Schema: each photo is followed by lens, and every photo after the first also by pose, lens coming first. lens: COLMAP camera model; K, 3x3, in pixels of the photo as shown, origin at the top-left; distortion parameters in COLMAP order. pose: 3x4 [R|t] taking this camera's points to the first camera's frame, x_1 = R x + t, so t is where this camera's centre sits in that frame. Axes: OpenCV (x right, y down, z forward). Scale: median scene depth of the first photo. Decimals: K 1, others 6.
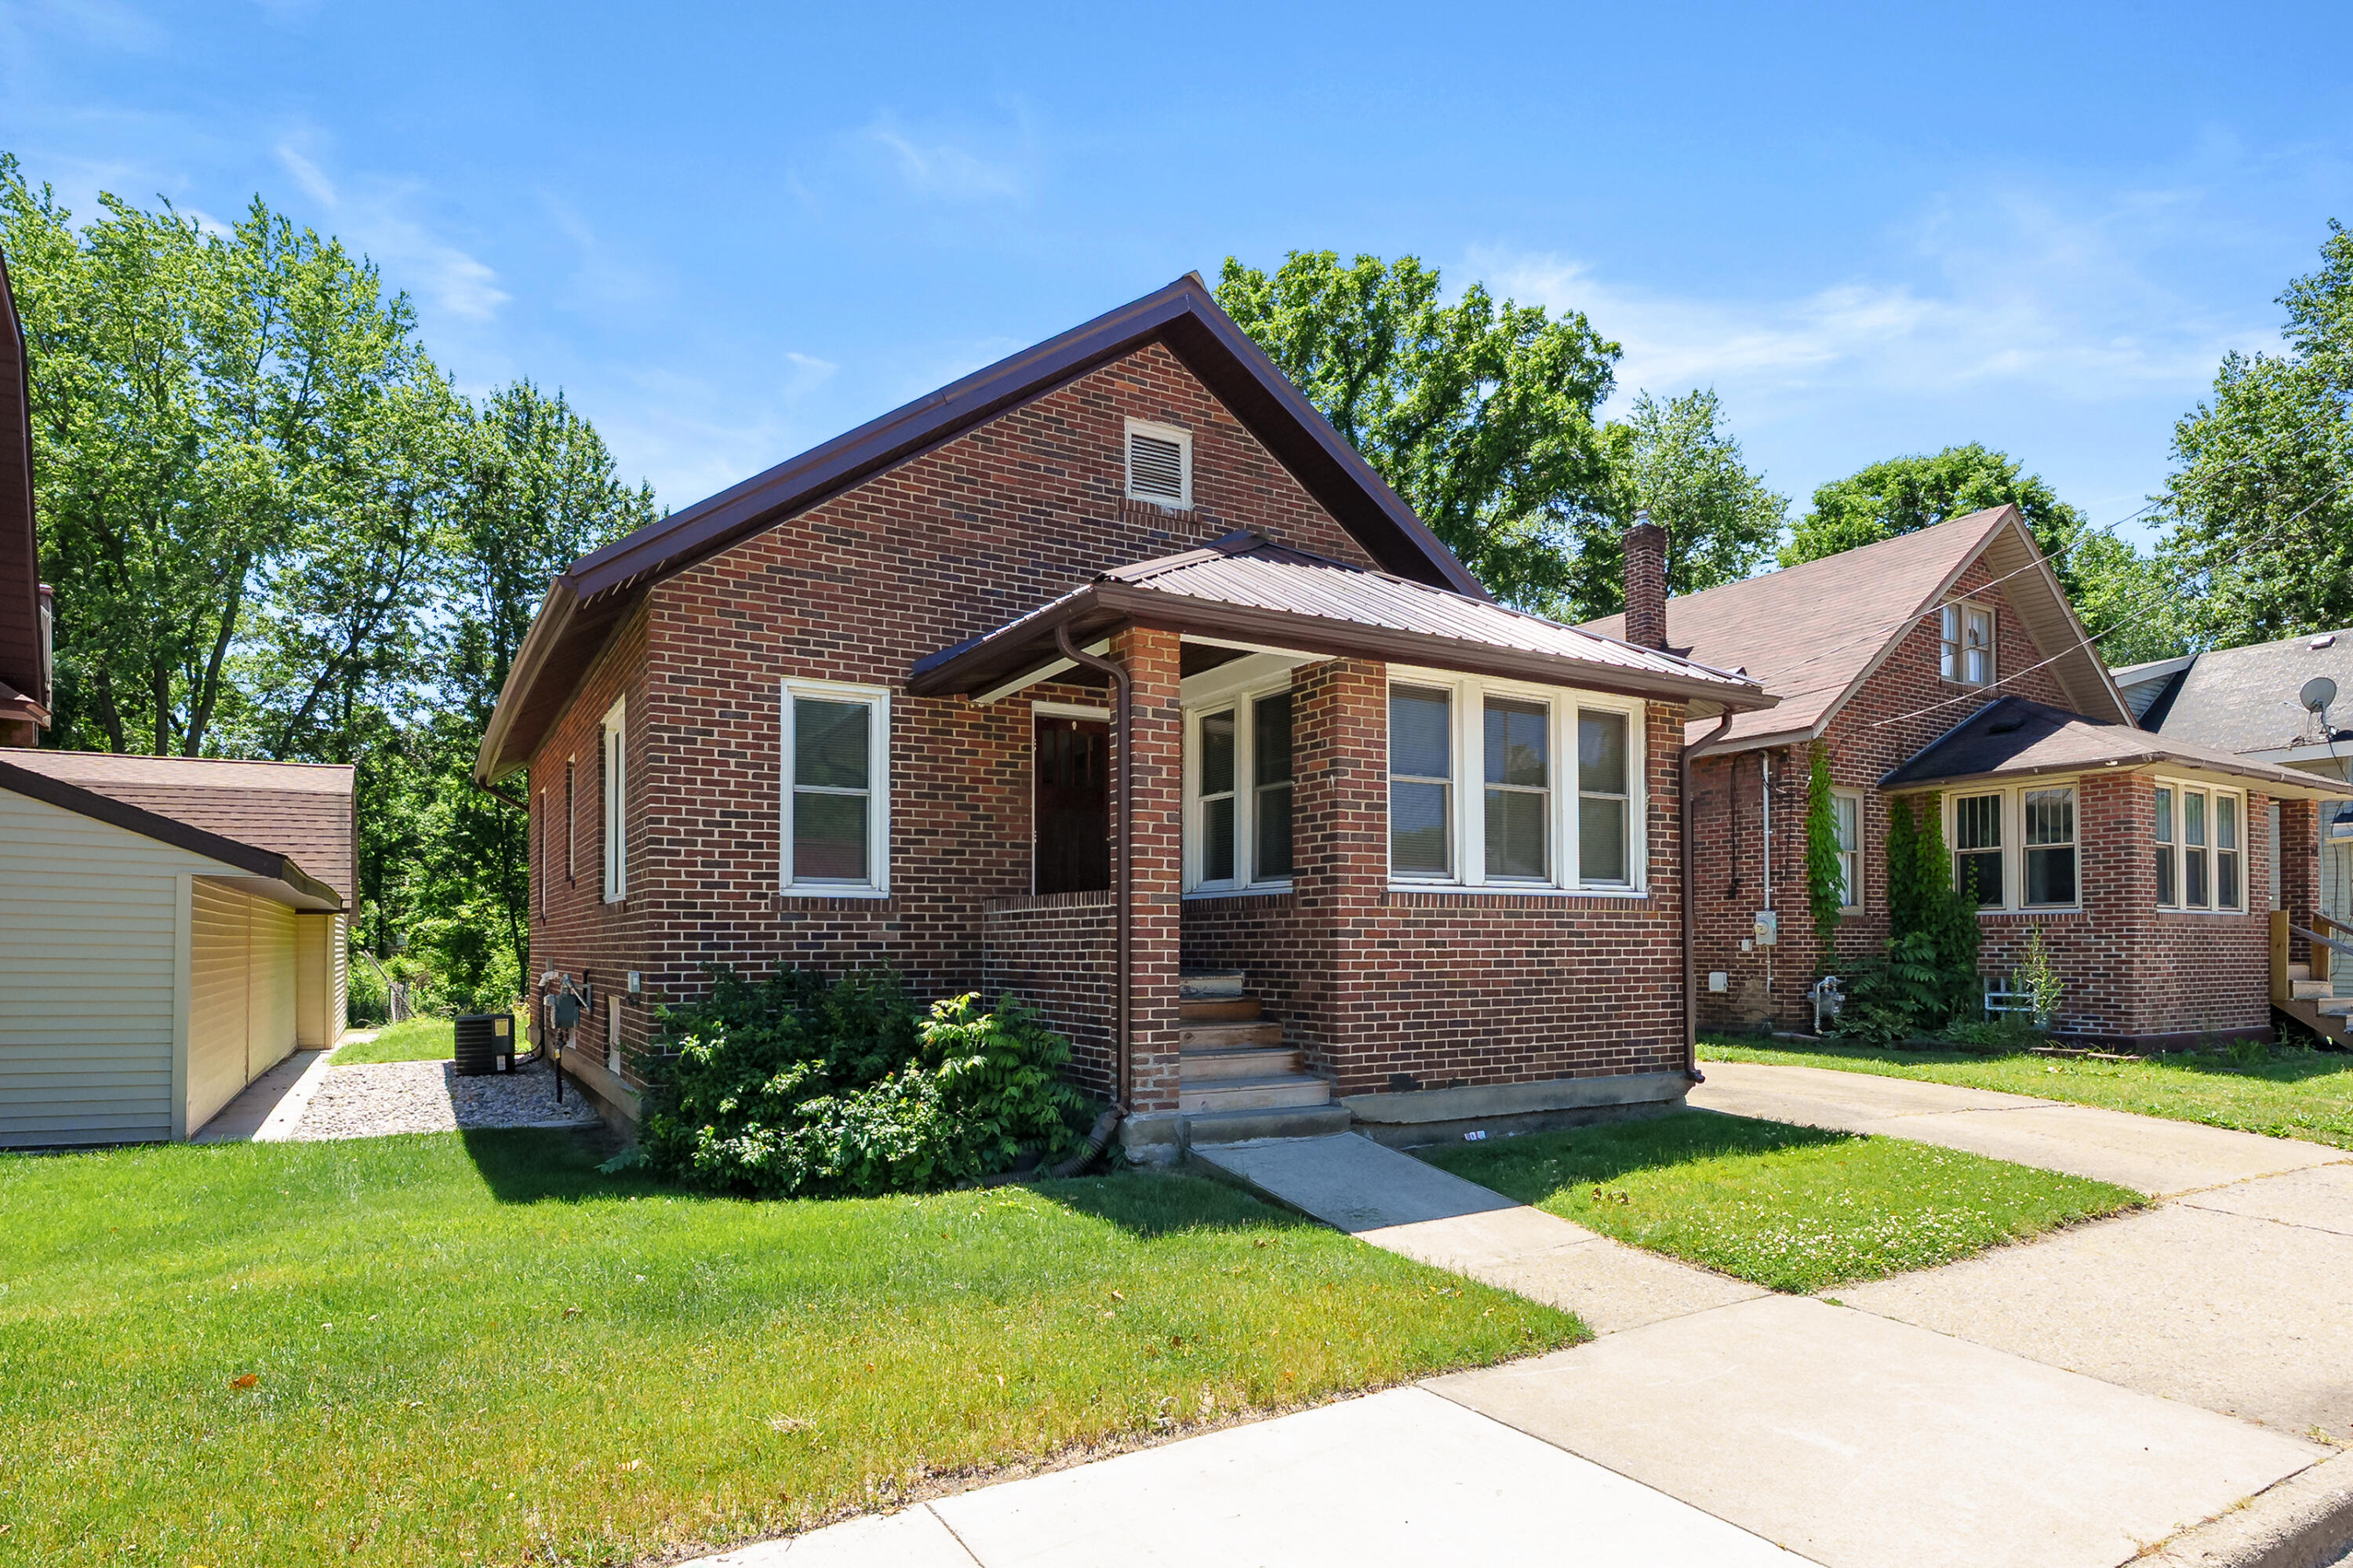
lens RADIAL K [[1248.5, 0, 1140.4], [0, 1248.5, 928.2], [0, 0, 1]] dist [0.007865, -0.002552]
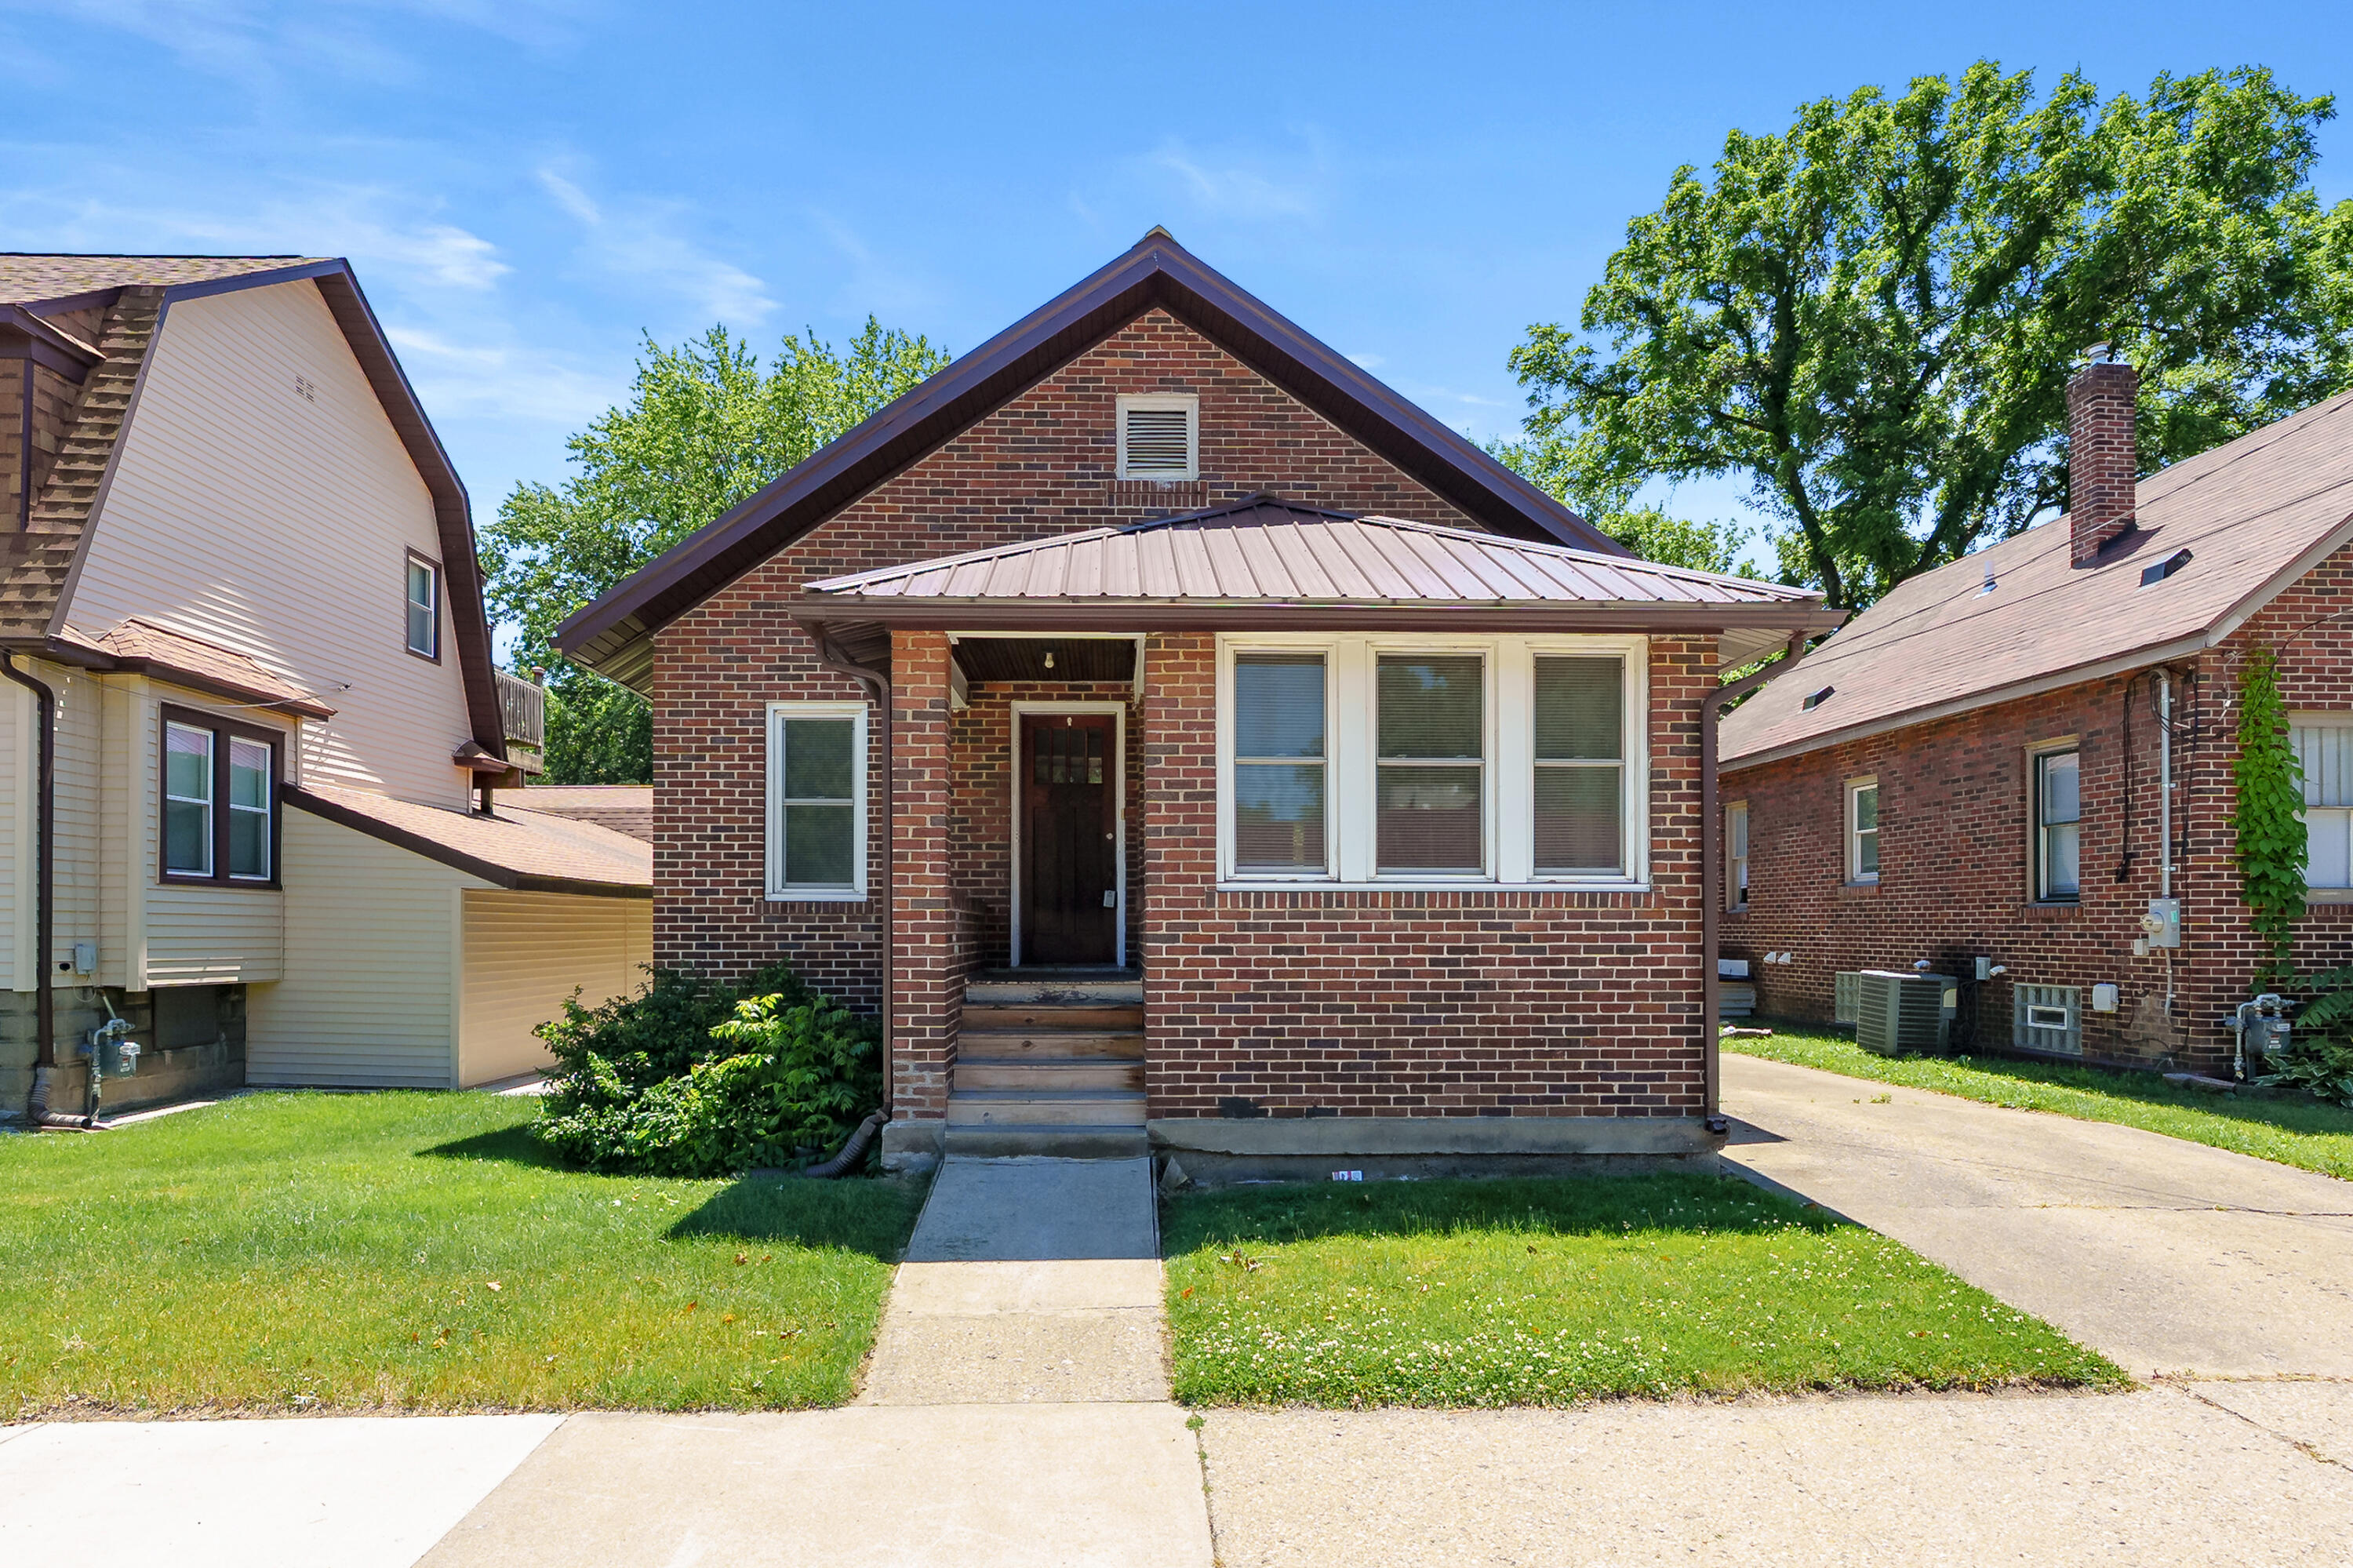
lens RADIAL K [[1248.5, 0, 1111.8], [0, 1248.5, 936.7], [0, 0, 1]] dist [0.007865, -0.002552]
pose [[0.882662, 0.004080, -0.469990, 0.511818], [0.004560, 0.999841, 0.017242, -0.011770], [0.469985, -0.017362, 0.882503, 0.169490]]
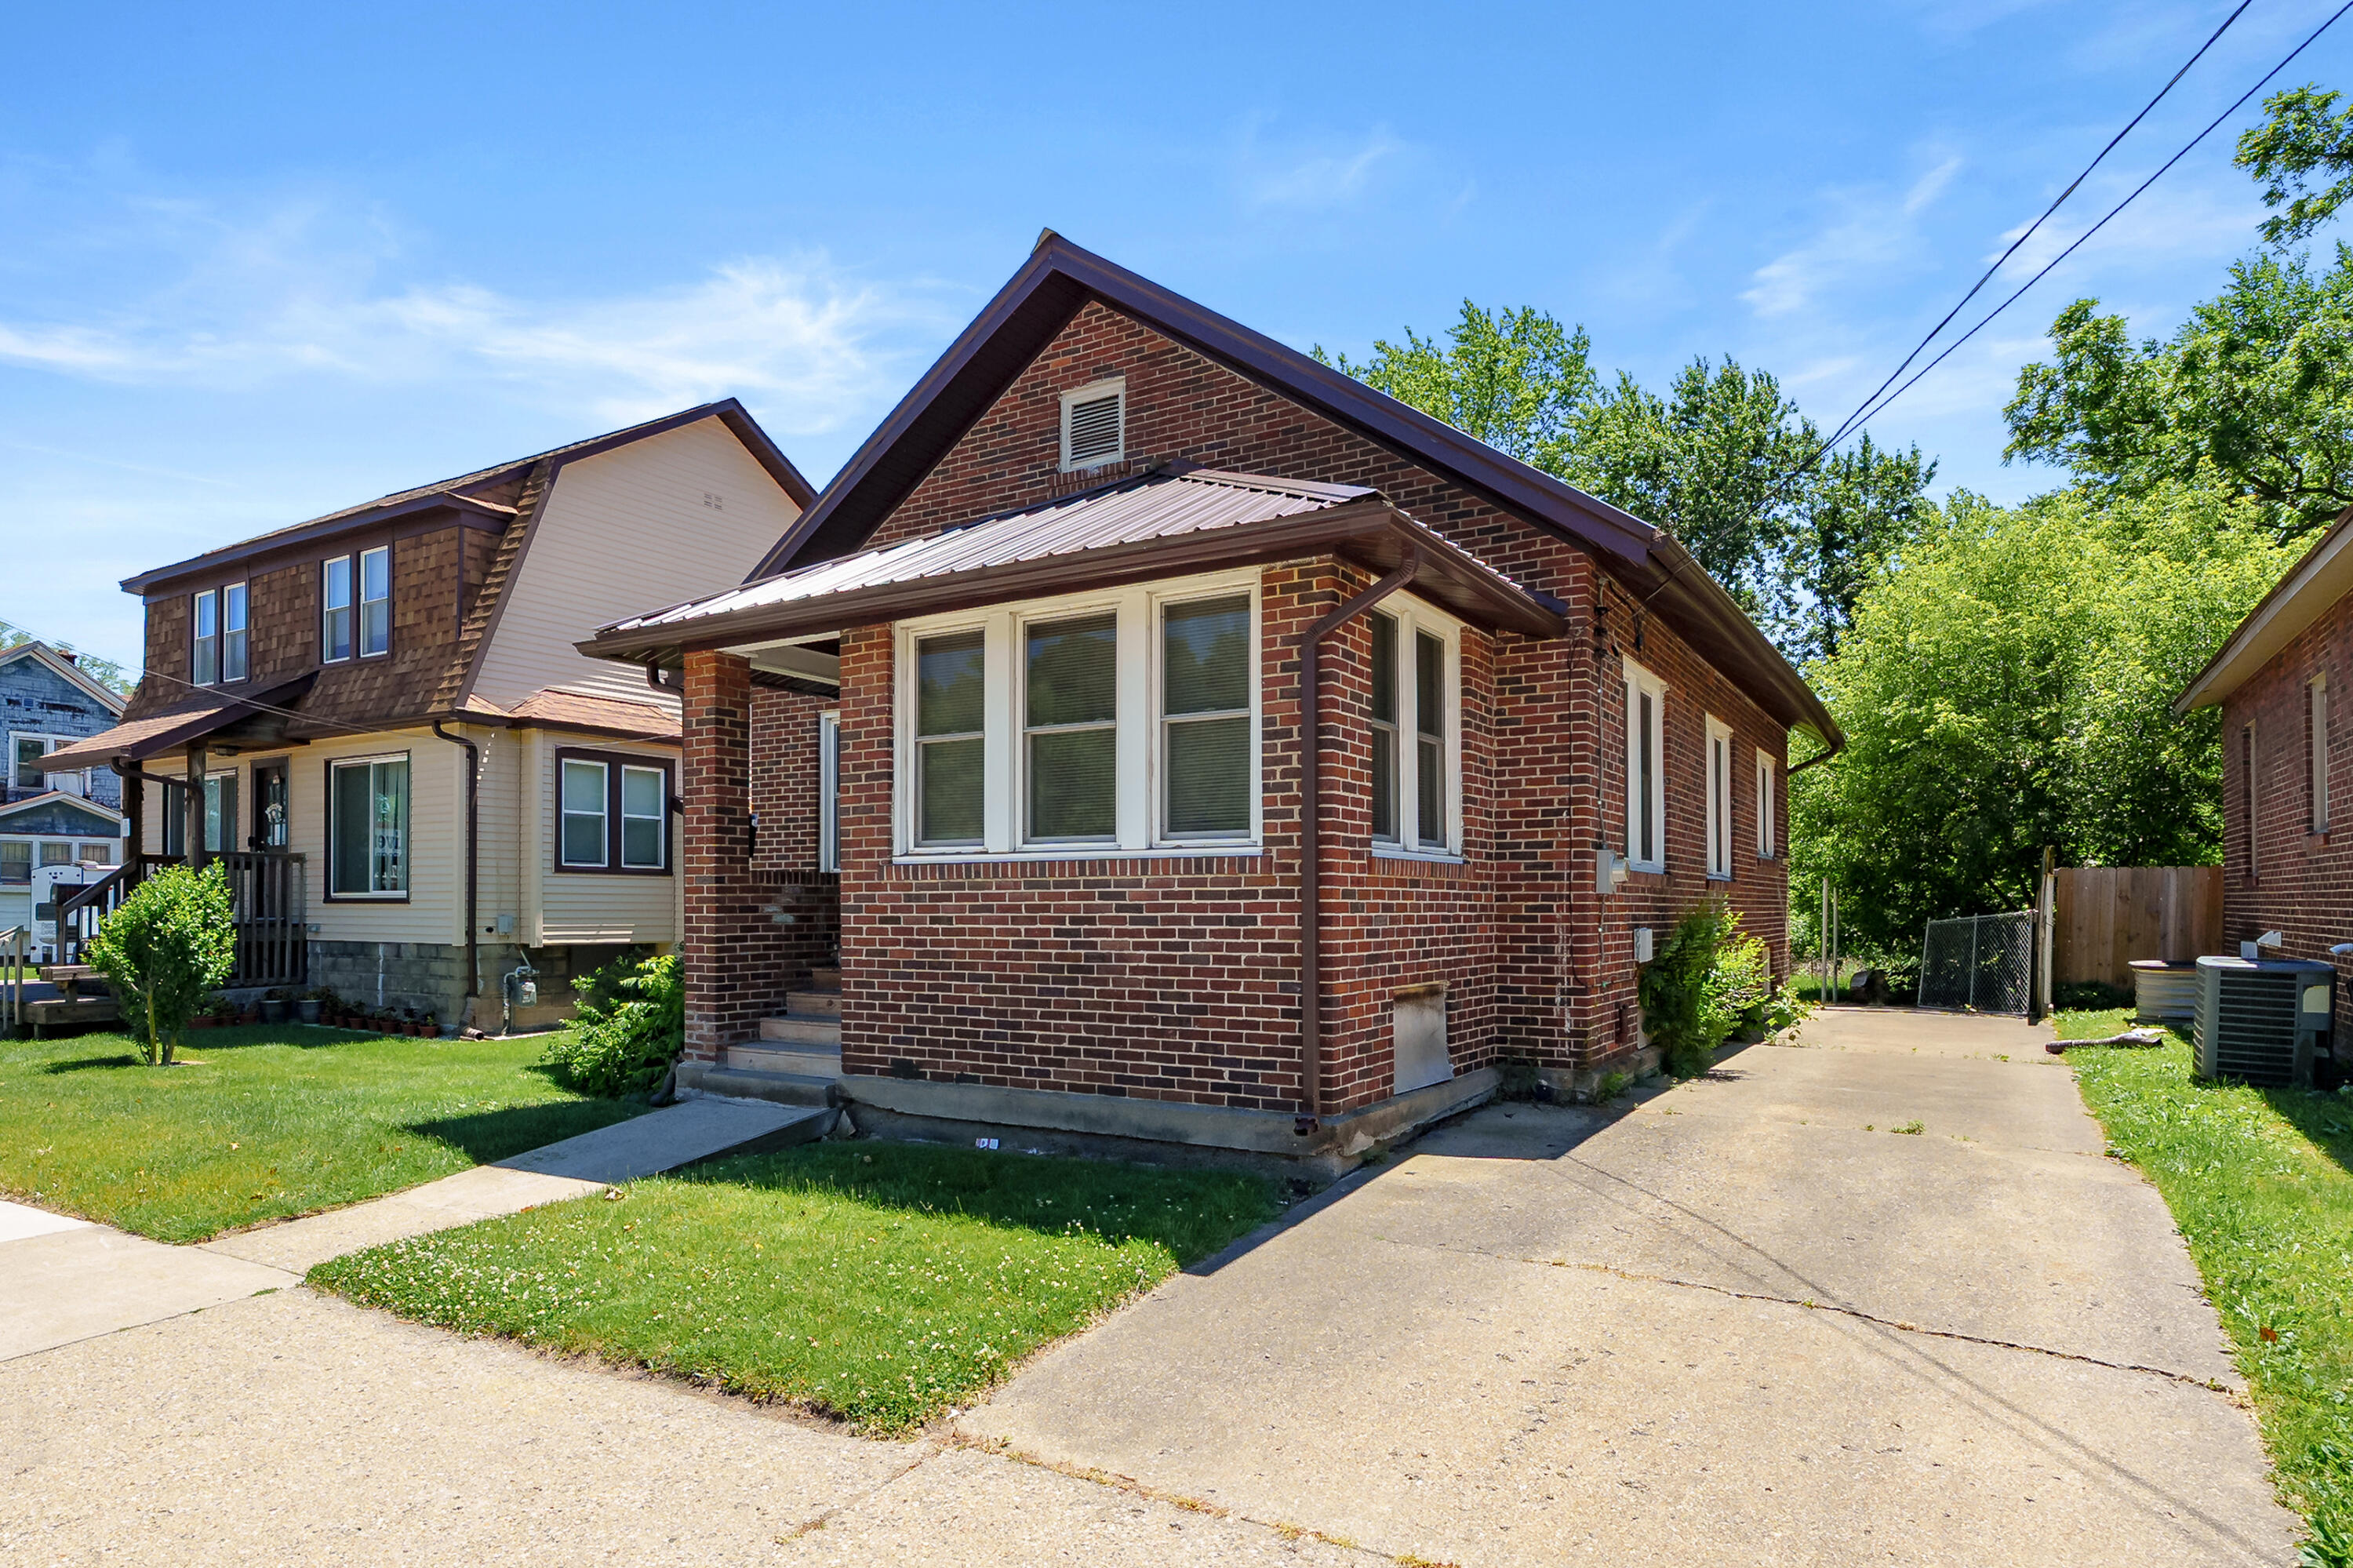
lens RADIAL K [[1248.5, 0, 1154.4], [0, 1248.5, 891.8], [0, 0, 1]] dist [0.007865, -0.002552]
pose [[0.513396, -0.011275, -0.858078, 1.037545], [0.010369, 0.999922, -0.006935, 0.000230], [0.858089, -0.005336, 0.513473, 0.639698]]
